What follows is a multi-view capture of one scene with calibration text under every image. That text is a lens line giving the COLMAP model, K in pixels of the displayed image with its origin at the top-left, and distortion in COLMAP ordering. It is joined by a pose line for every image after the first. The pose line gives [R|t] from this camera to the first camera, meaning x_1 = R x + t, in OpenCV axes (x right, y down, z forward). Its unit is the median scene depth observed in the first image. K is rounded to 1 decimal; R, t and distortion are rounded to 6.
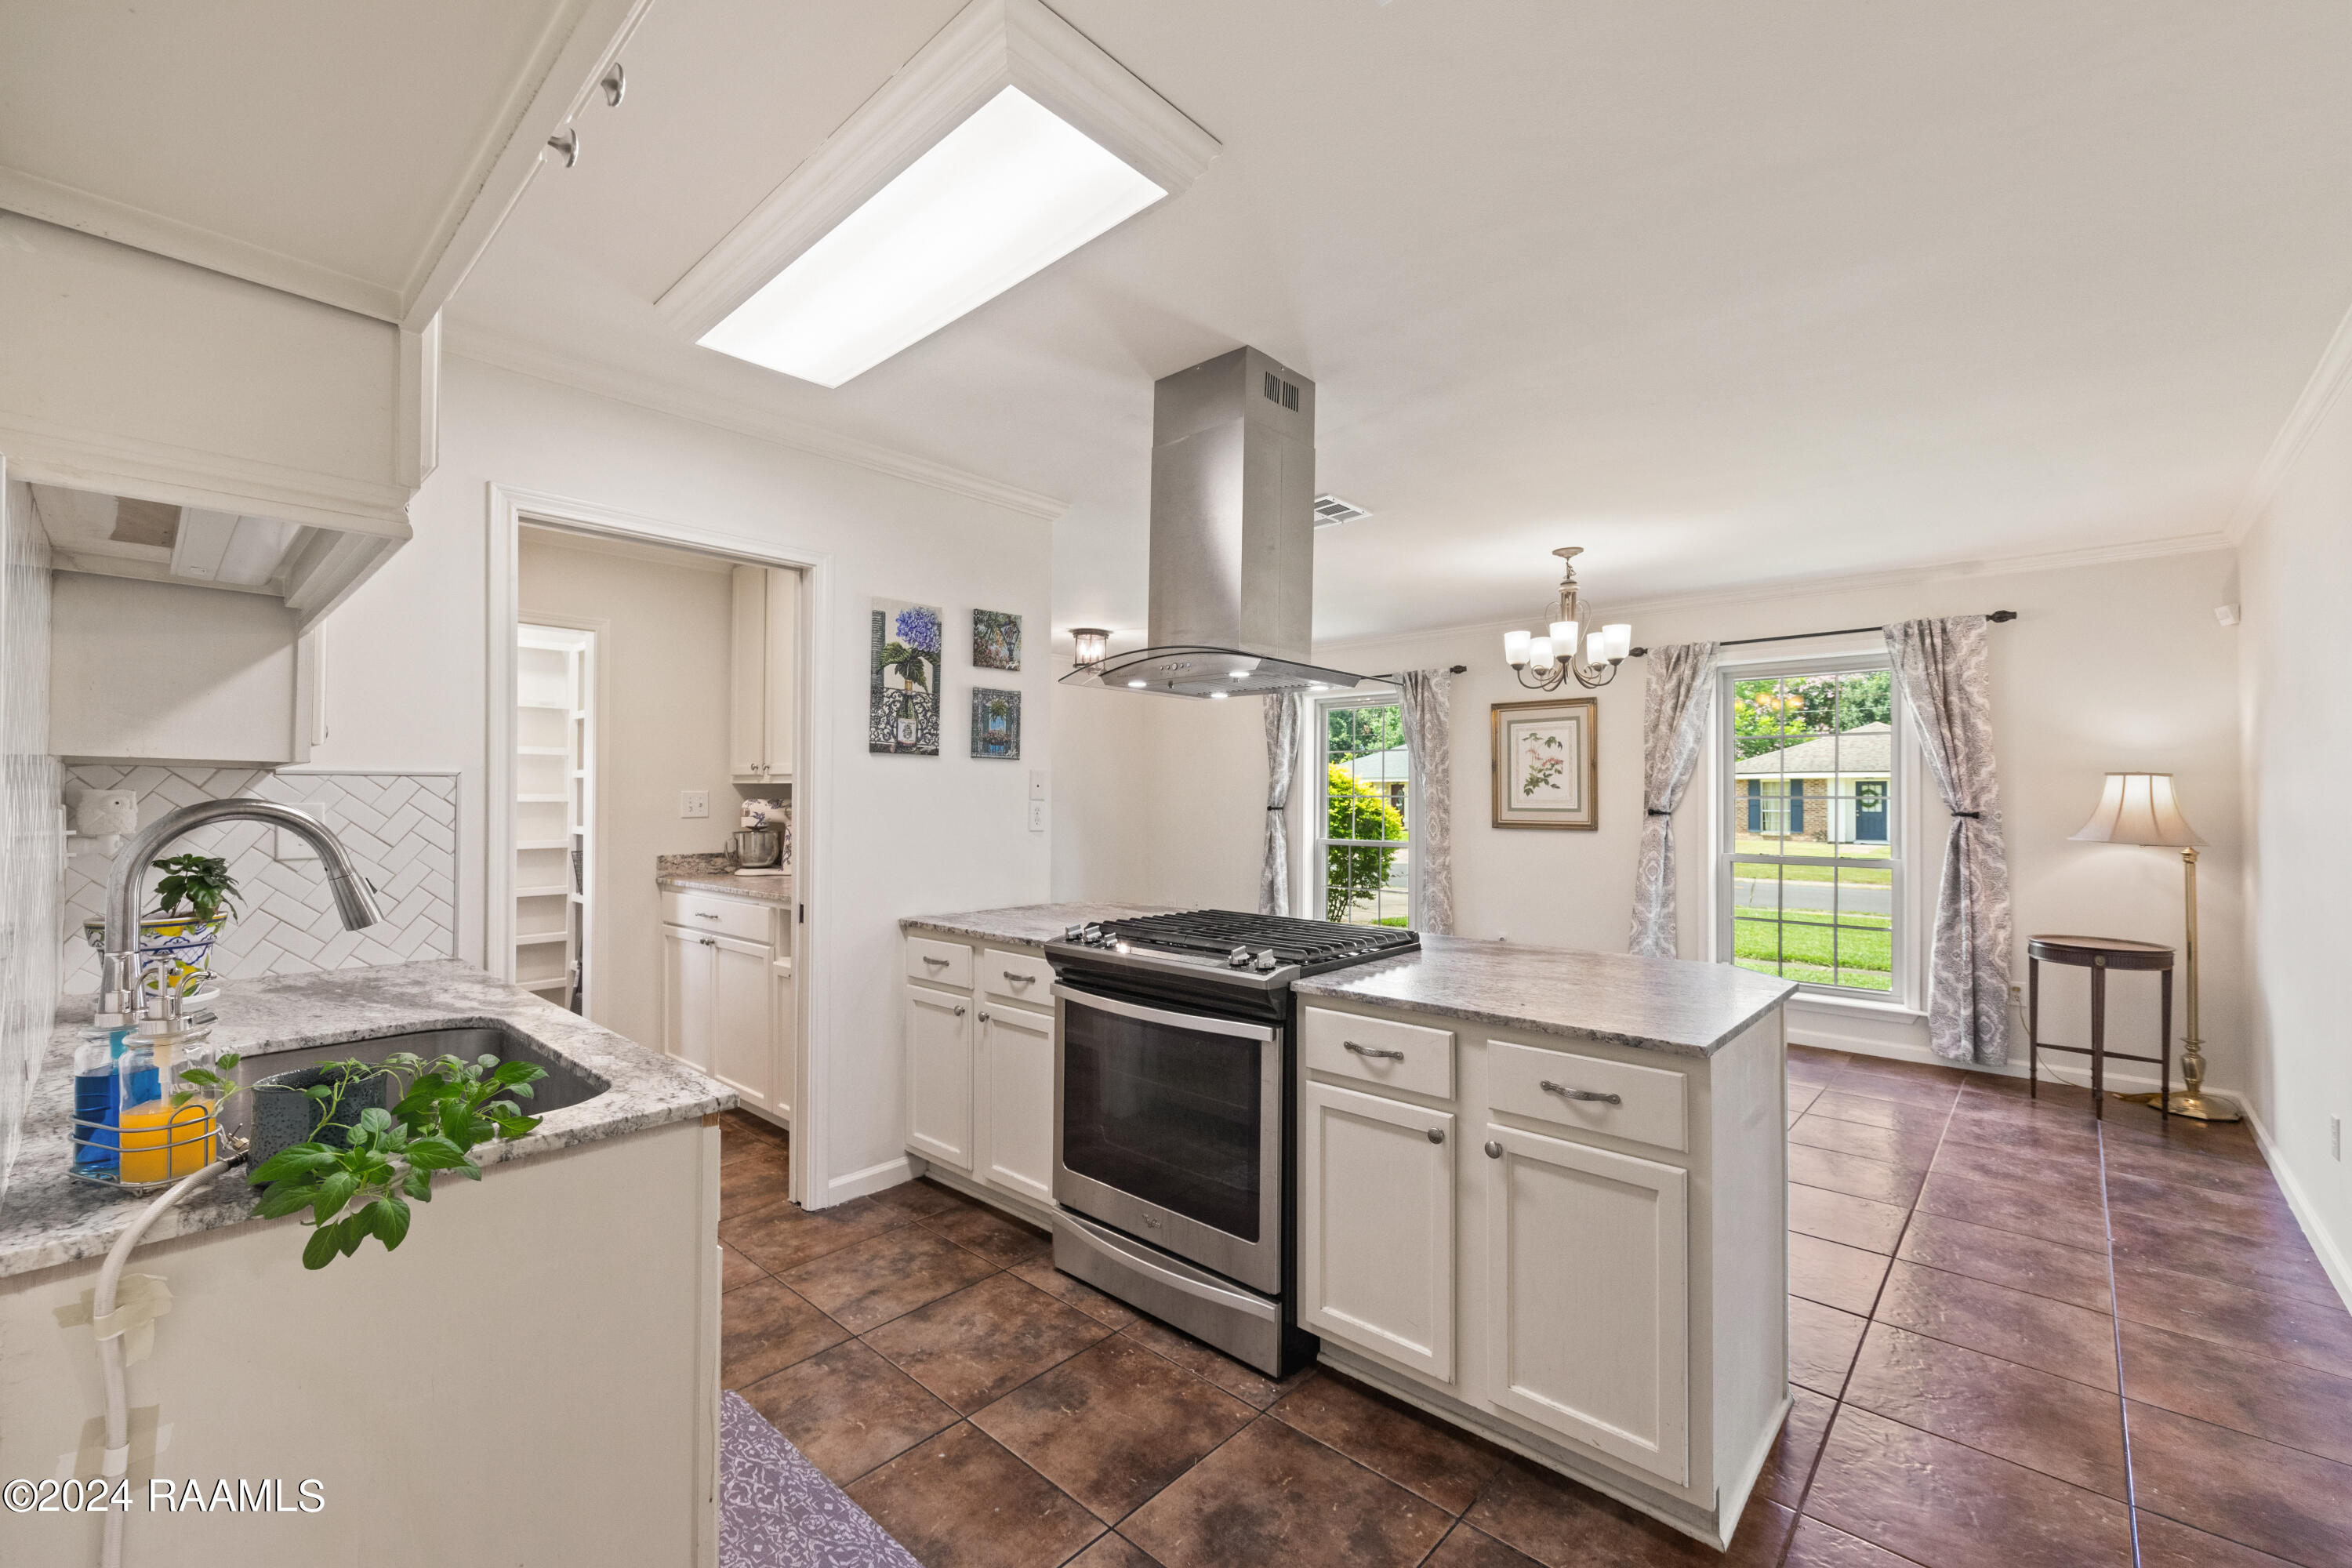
lens RADIAL K [[975.0, 0, 1170.4], [0, 975.0, 782.2], [0, 0, 1]] dist [0.000111, 0.000001]
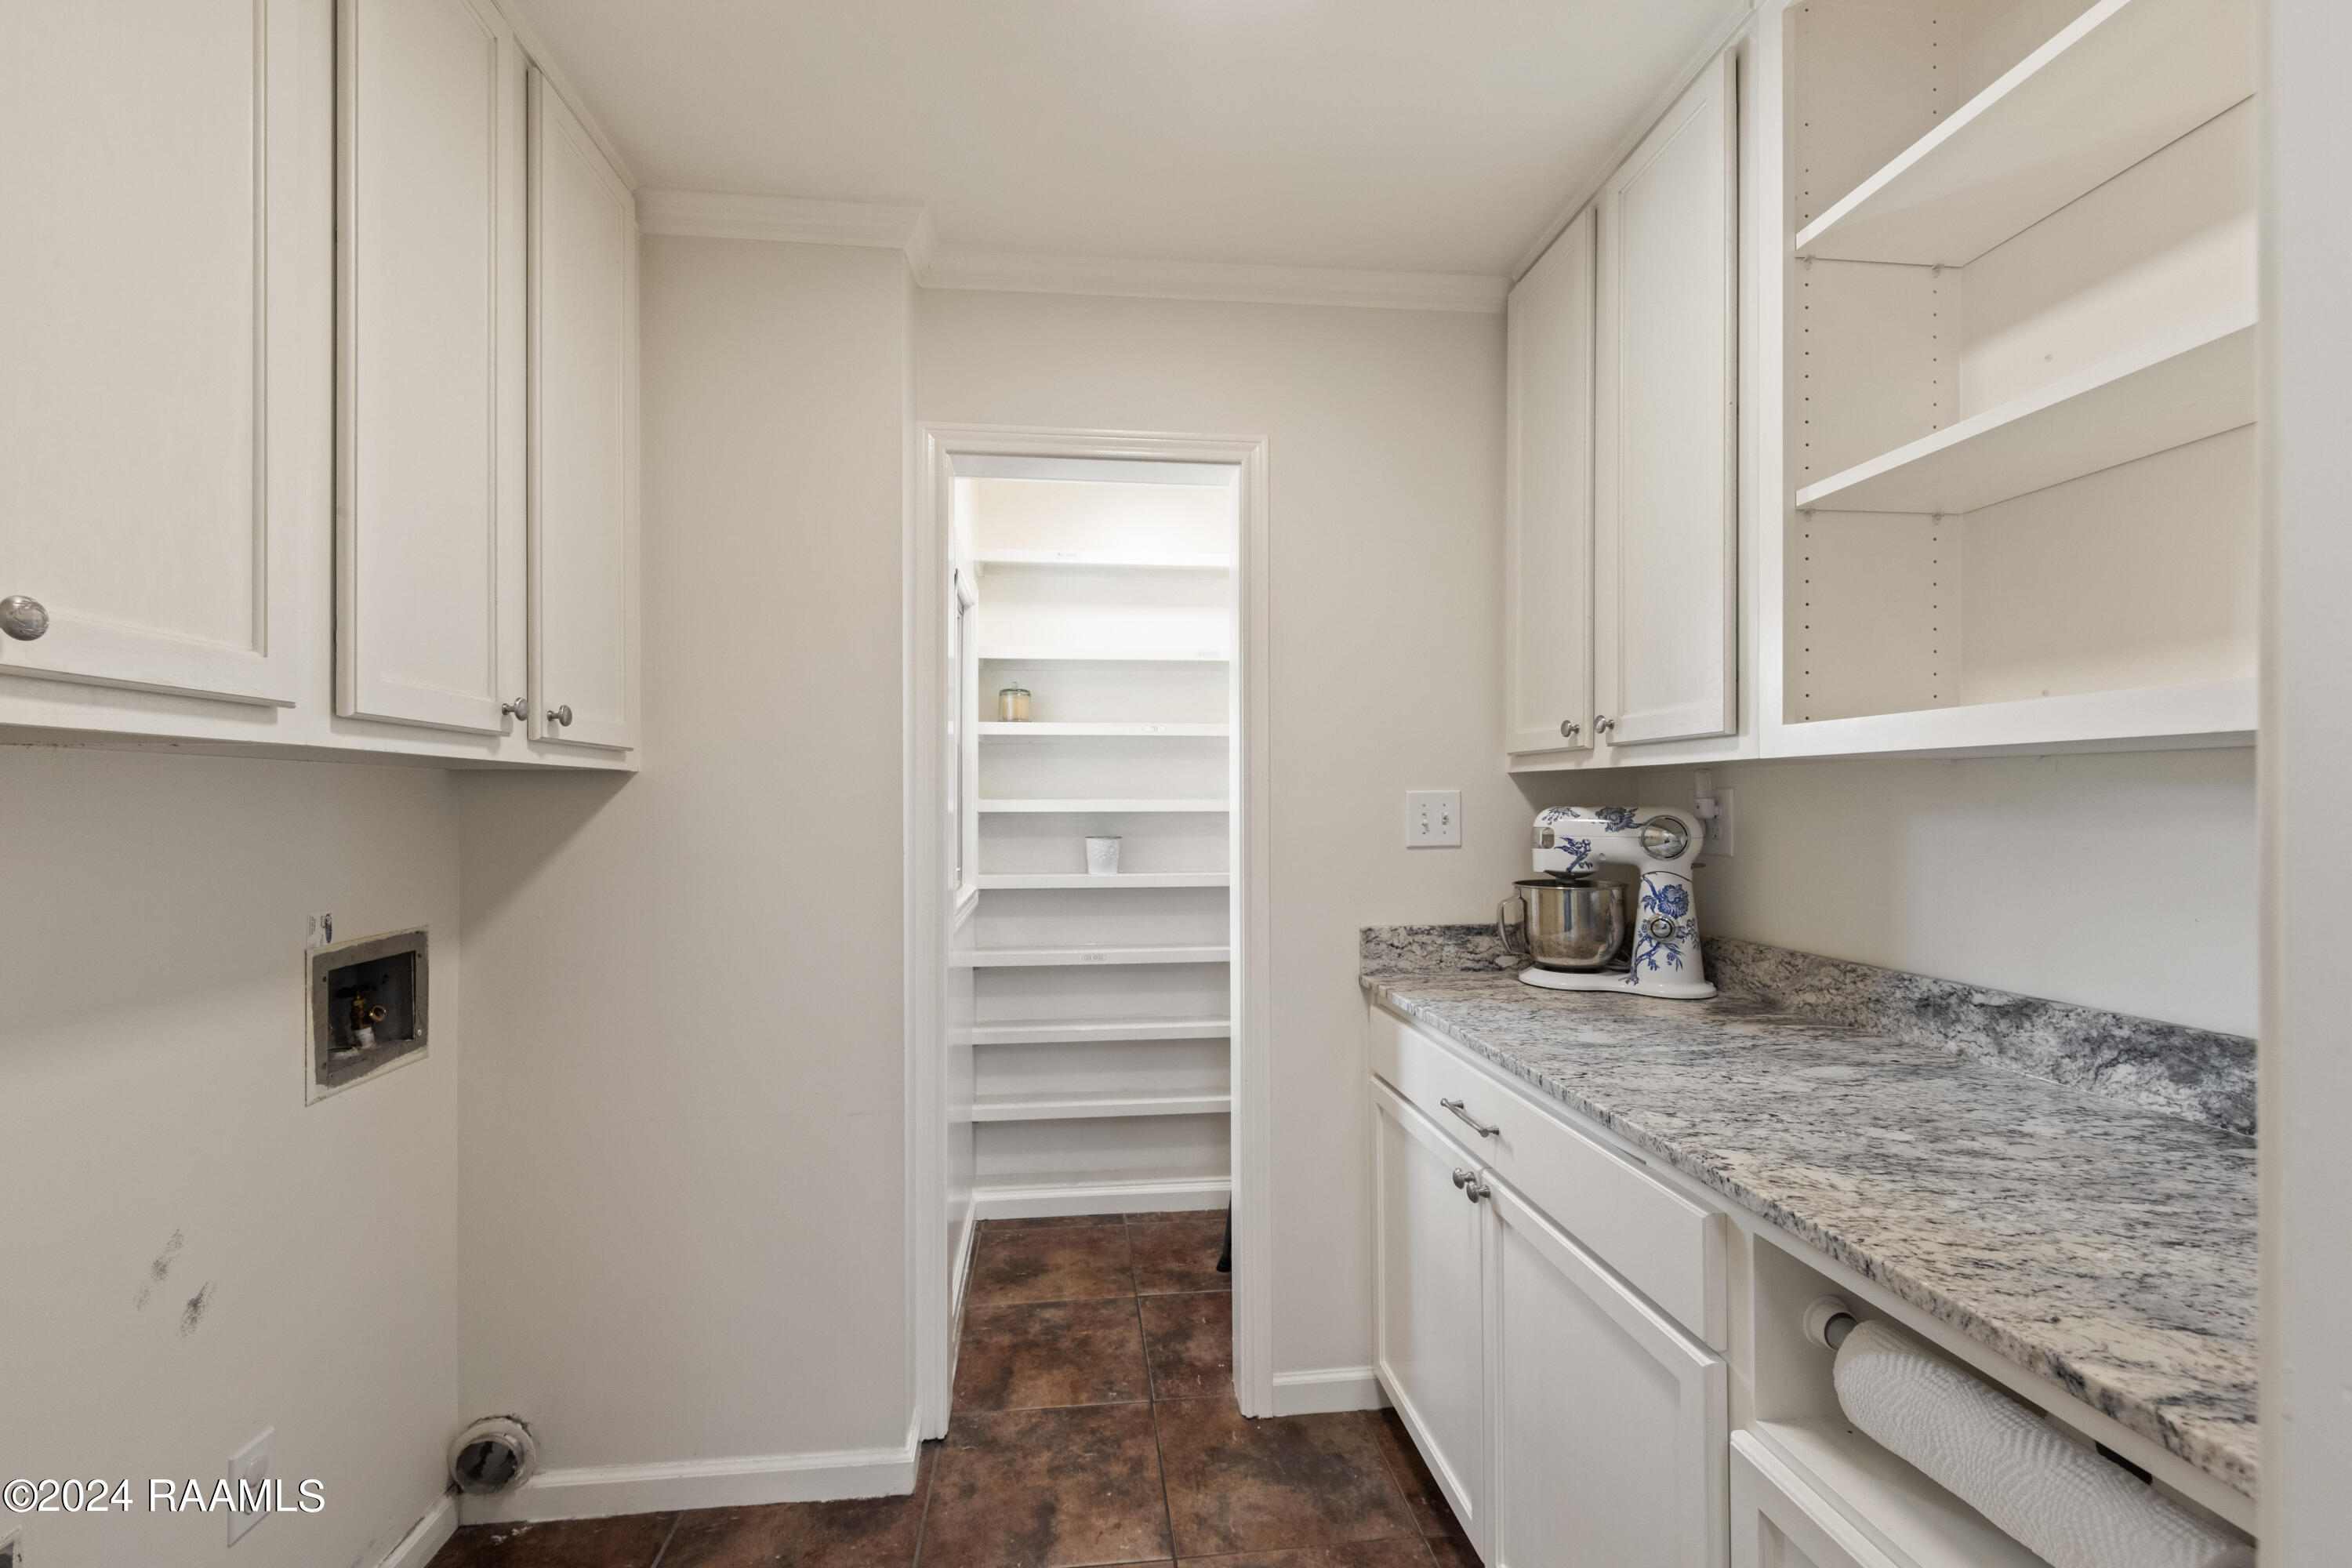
lens RADIAL K [[975.0, 0, 1169.6], [0, 975.0, 794.0], [0, 0, 1]] dist [0.000111, 0.000001]
pose [[0.758009, -0.009075, -0.652181, -0.280178], [0.013012, 0.999915, 0.001210, 0.008842], [0.652114, -0.009403, 0.758063, 0.566740]]
